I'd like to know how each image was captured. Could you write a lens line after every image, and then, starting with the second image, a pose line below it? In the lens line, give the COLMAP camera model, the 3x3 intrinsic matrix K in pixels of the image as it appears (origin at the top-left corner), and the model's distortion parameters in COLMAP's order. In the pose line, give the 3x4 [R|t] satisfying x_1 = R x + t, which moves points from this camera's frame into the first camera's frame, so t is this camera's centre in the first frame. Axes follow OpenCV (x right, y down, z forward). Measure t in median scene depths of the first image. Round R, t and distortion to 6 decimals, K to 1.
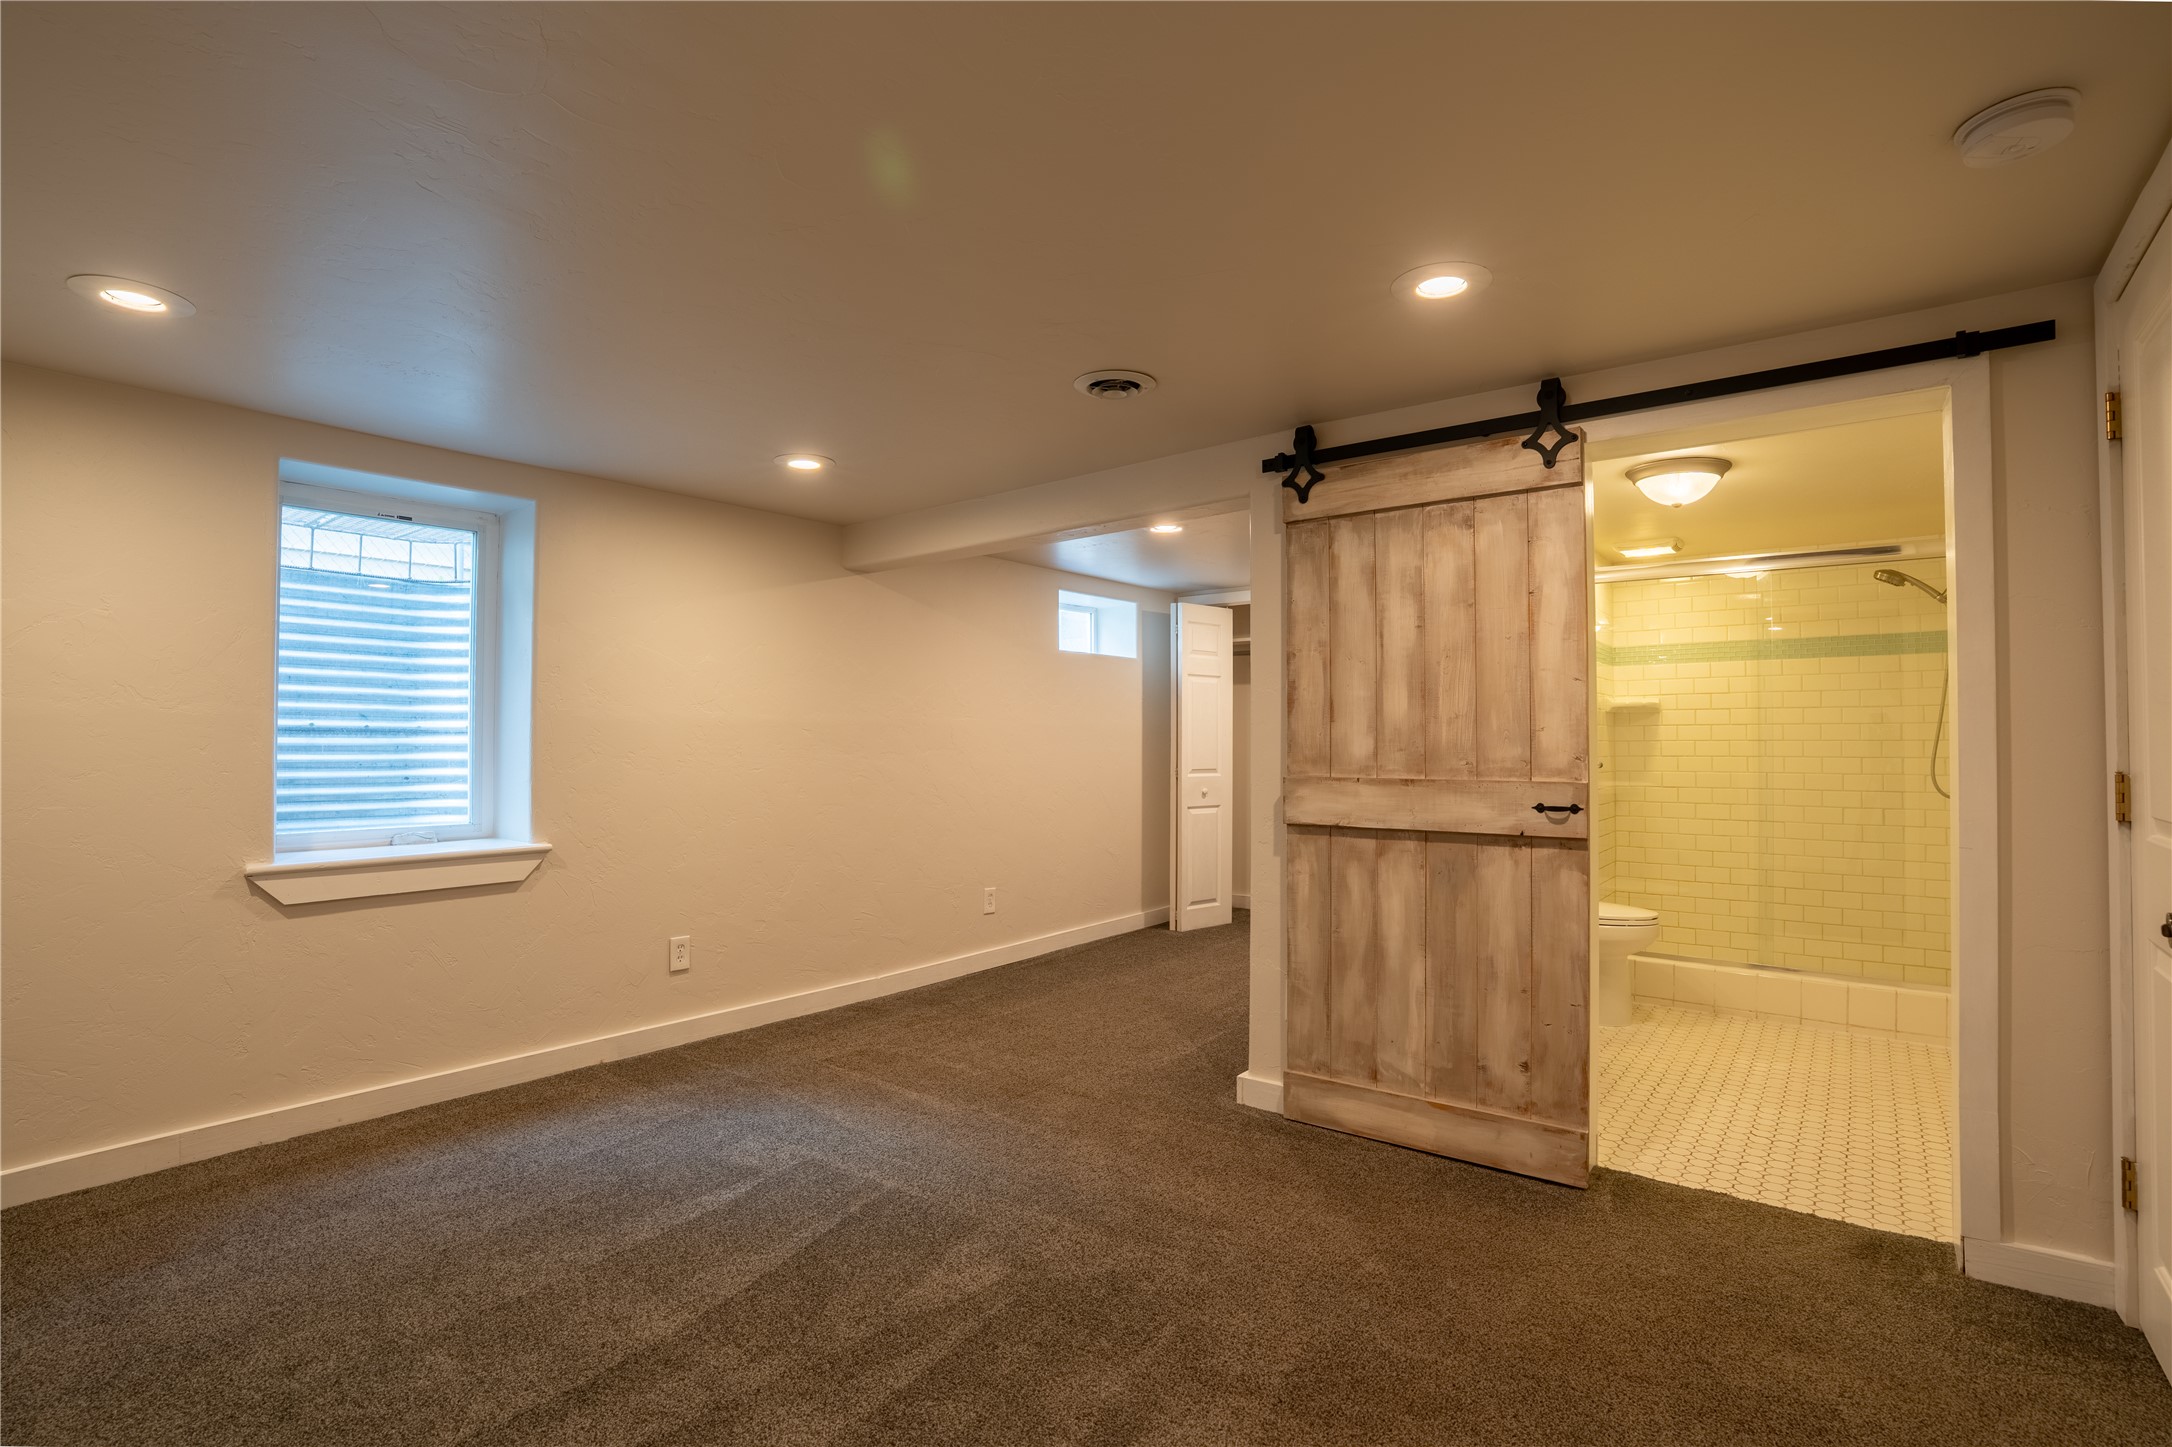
lens RADIAL K [[1016.1, 0, 1086.0], [0, 1016.1, 723.5], [0, 0, 1]] dist [-0.068467, 0.027522]
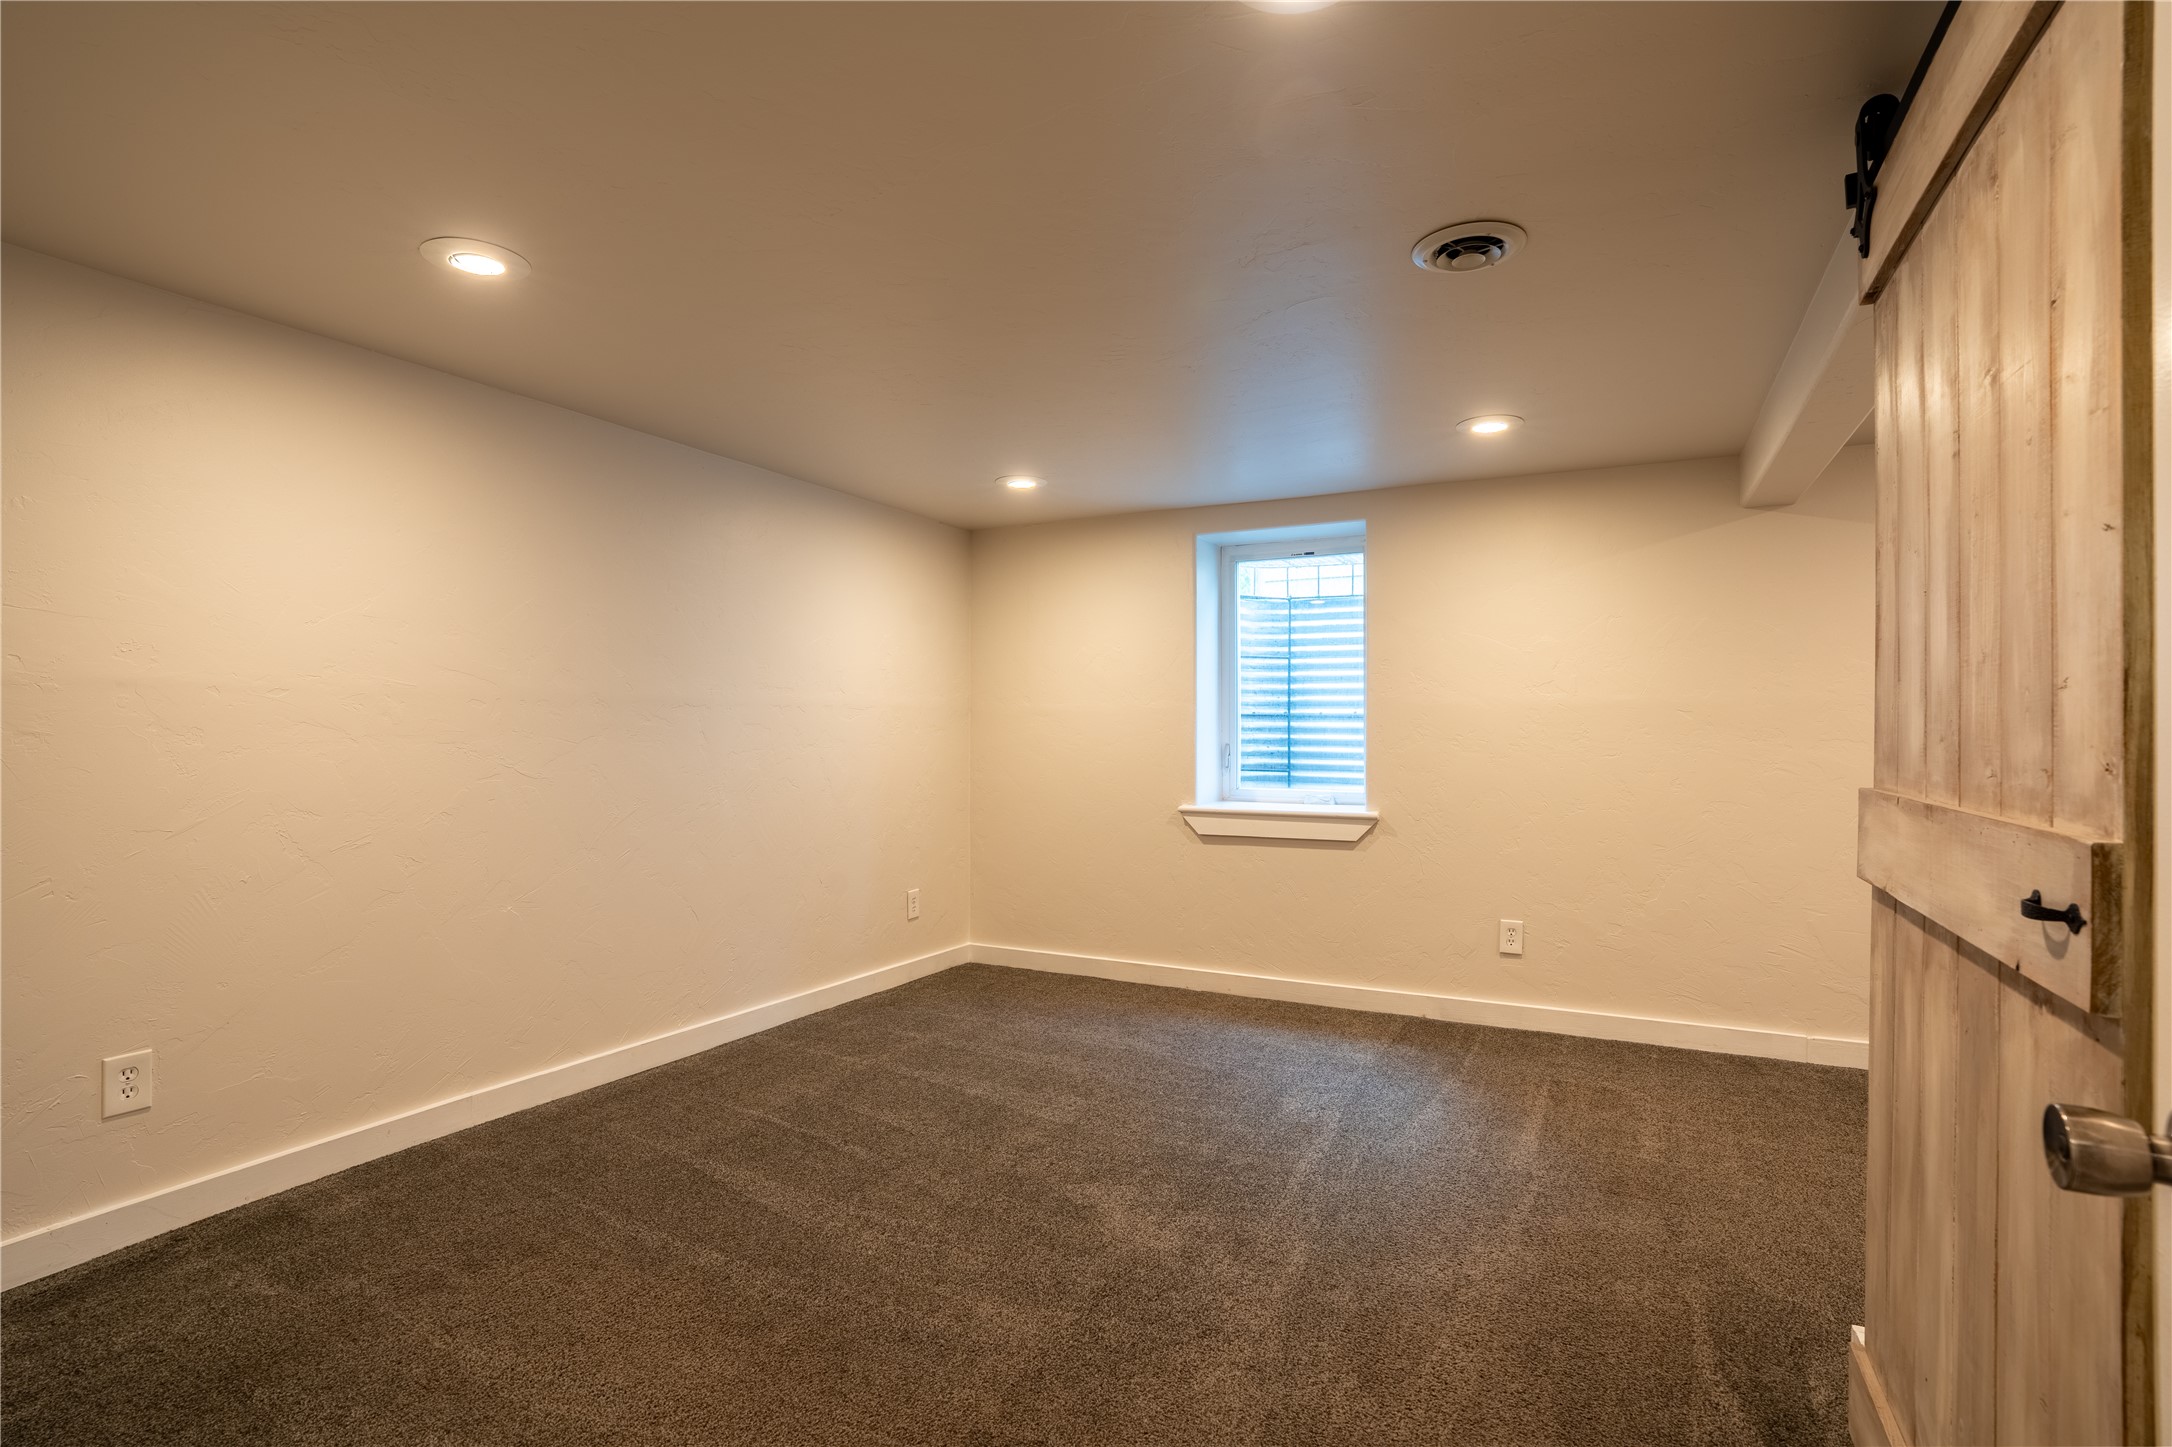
lens RADIAL K [[1009.0, 0, 1121.6], [0, 1009.0, 736.4], [0, 0, 1]] dist [-0.046456, 0.000026]
pose [[0.214709, 0.007004, -0.976653, 0.653720], [0.014654, 0.999839, 0.010392, 0.018523], [0.976568, -0.016543, 0.214572, 0.555070]]
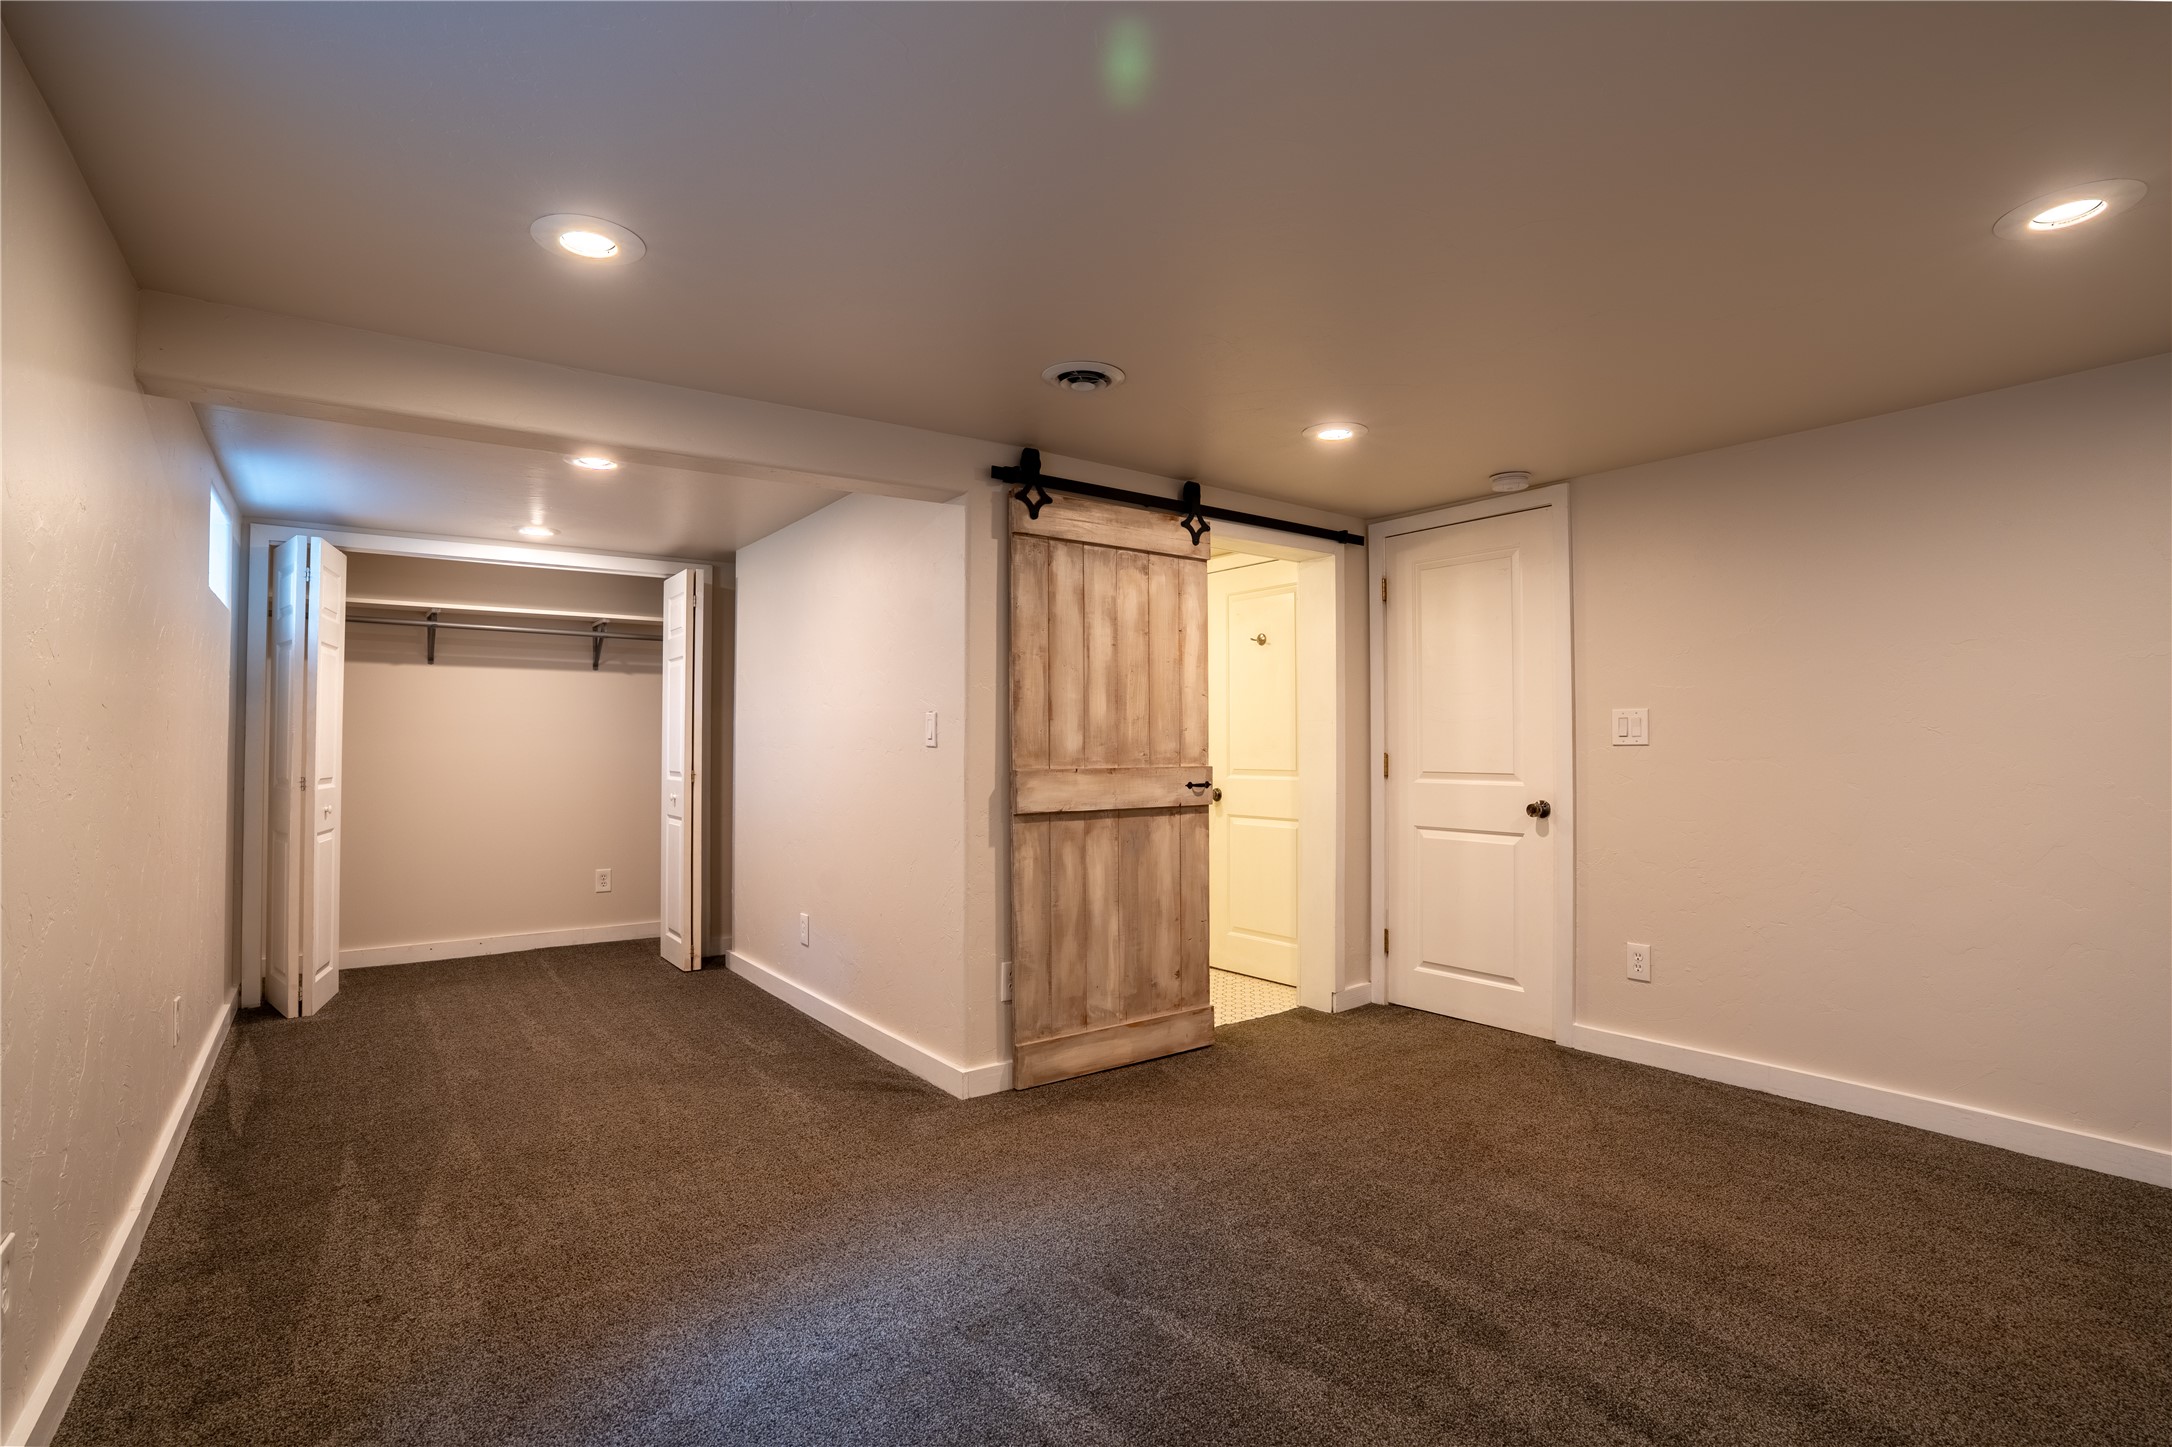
lens RADIAL K [[1016.1, 0, 1086.0], [0, 1016.1, 723.5], [0, 0, 1]] dist [-0.068467, 0.027522]
pose [[0.279046, 0.018831, 0.960093, -0.873357], [-0.017330, 0.999744, -0.014571, 0.019074], [-0.960121, -0.012572, 0.279301, 0.681680]]
